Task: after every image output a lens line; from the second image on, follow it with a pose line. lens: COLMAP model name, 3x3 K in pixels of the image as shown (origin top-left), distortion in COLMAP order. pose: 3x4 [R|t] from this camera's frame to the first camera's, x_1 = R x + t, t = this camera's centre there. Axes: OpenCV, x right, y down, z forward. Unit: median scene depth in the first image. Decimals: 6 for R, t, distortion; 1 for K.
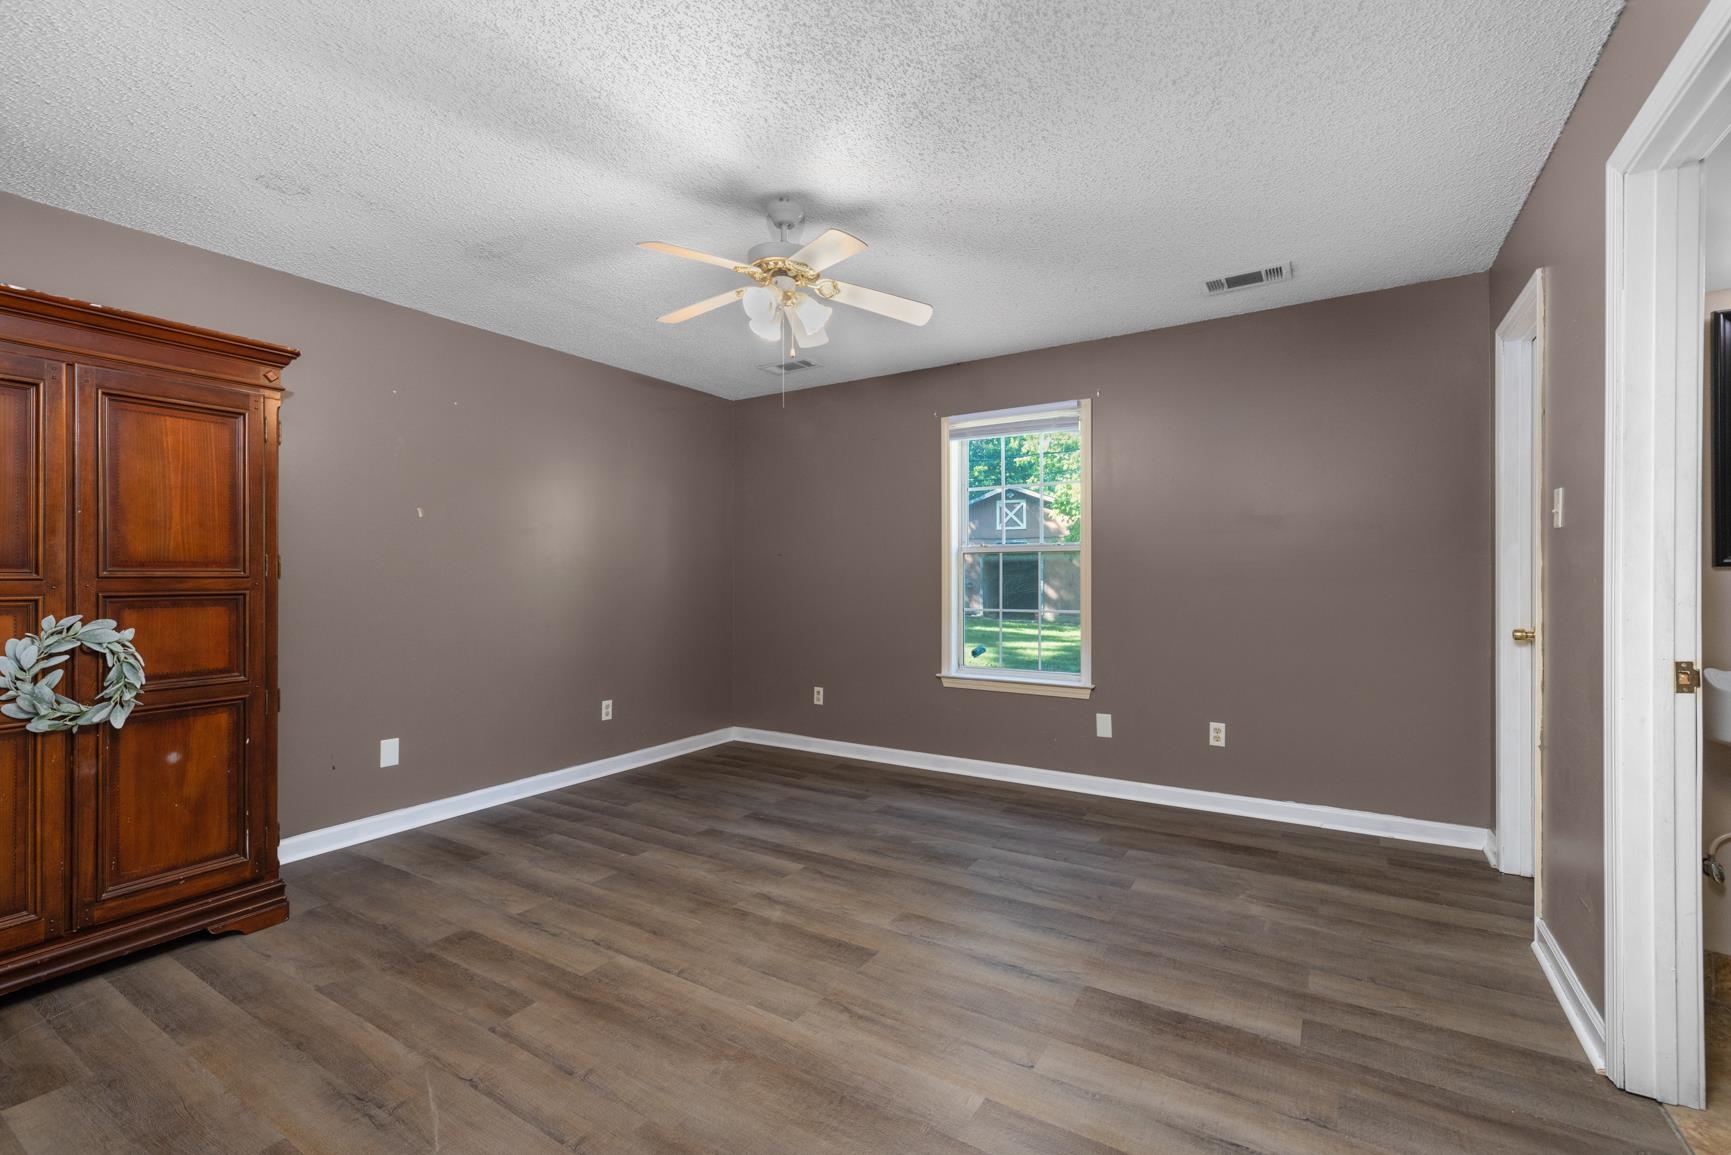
lens RADIAL K [[741.1, 0, 856.4], [0, 741.1, 573.4], [0, 0, 1]] dist [0.003862, 0.000461]
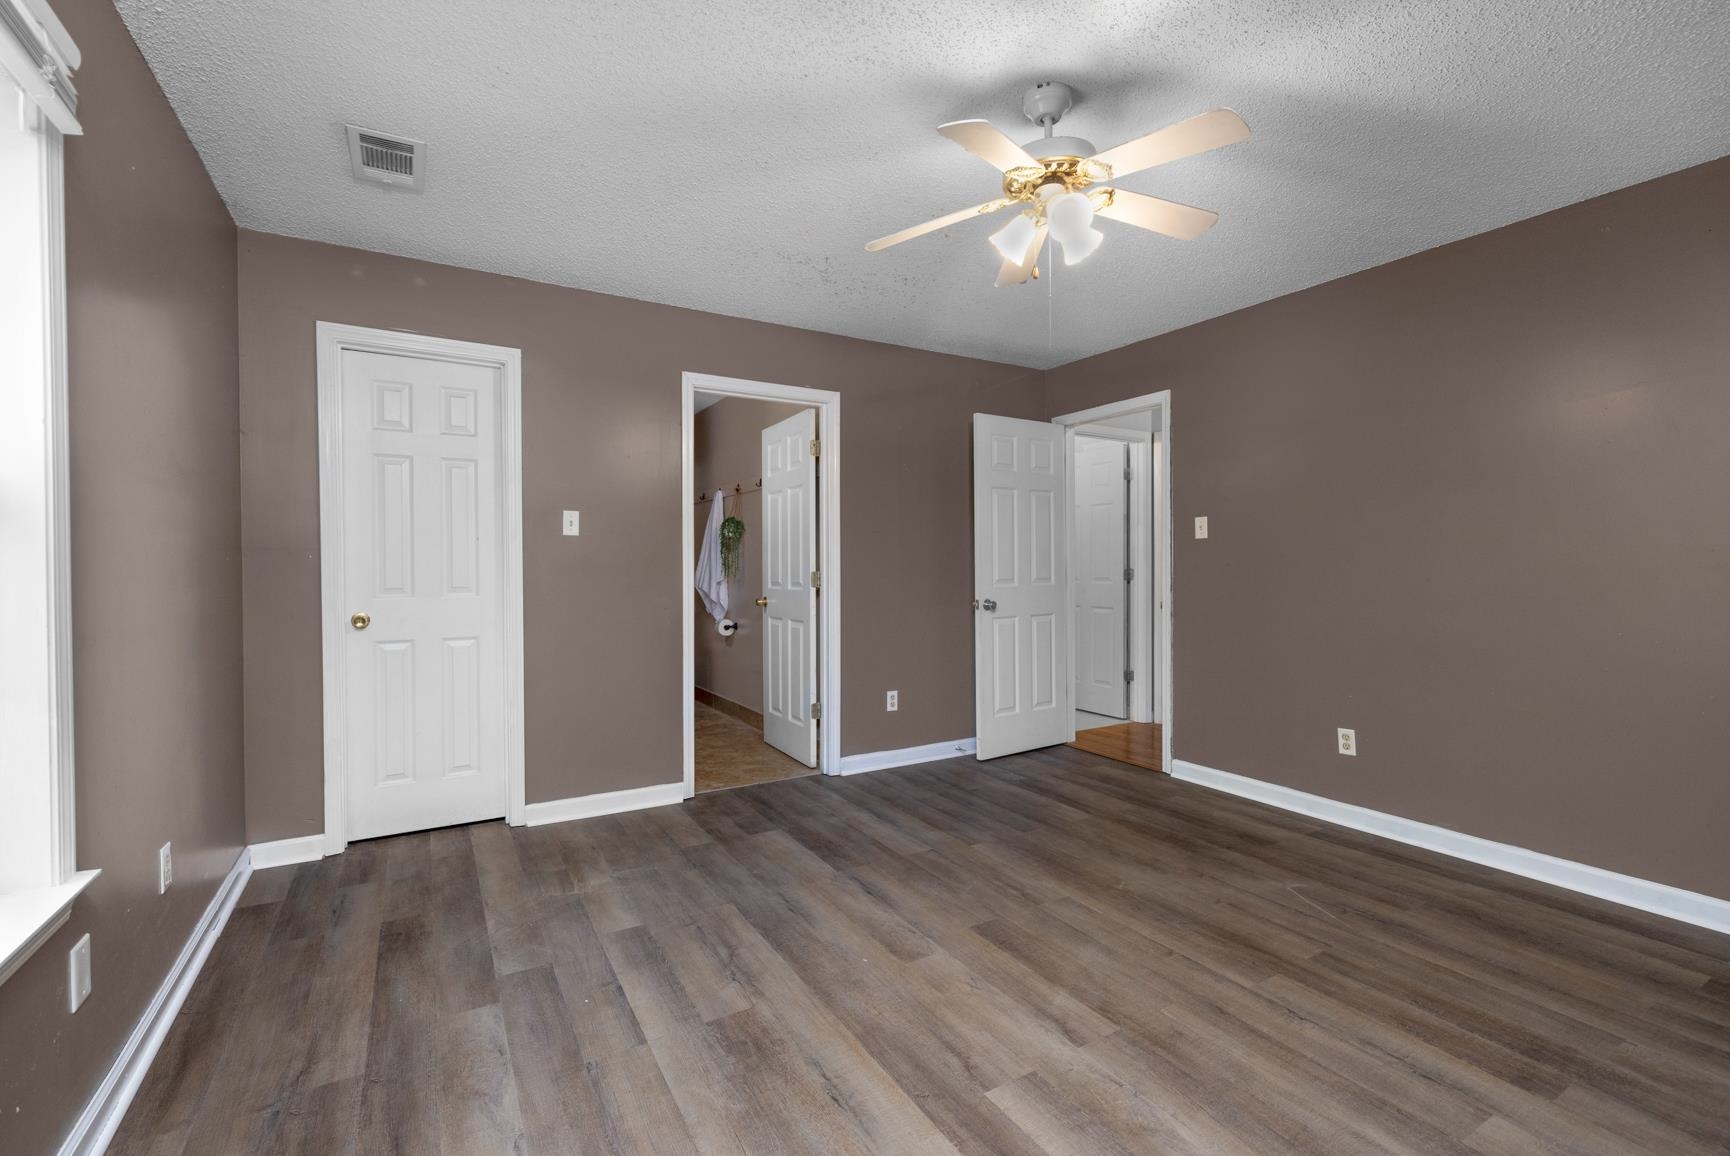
lens RADIAL K [[740.7, 0, 855.9], [0, 740.7, 573.9], [0, 0, 1]] dist [0.003862, 0.000461]
pose [[-0.885834, 0.000664, 0.464002, -0.295159], [0.003234, 0.999984, 0.004743, 0.011908], [-0.463991, 0.005702, -0.885821, 1.887896]]
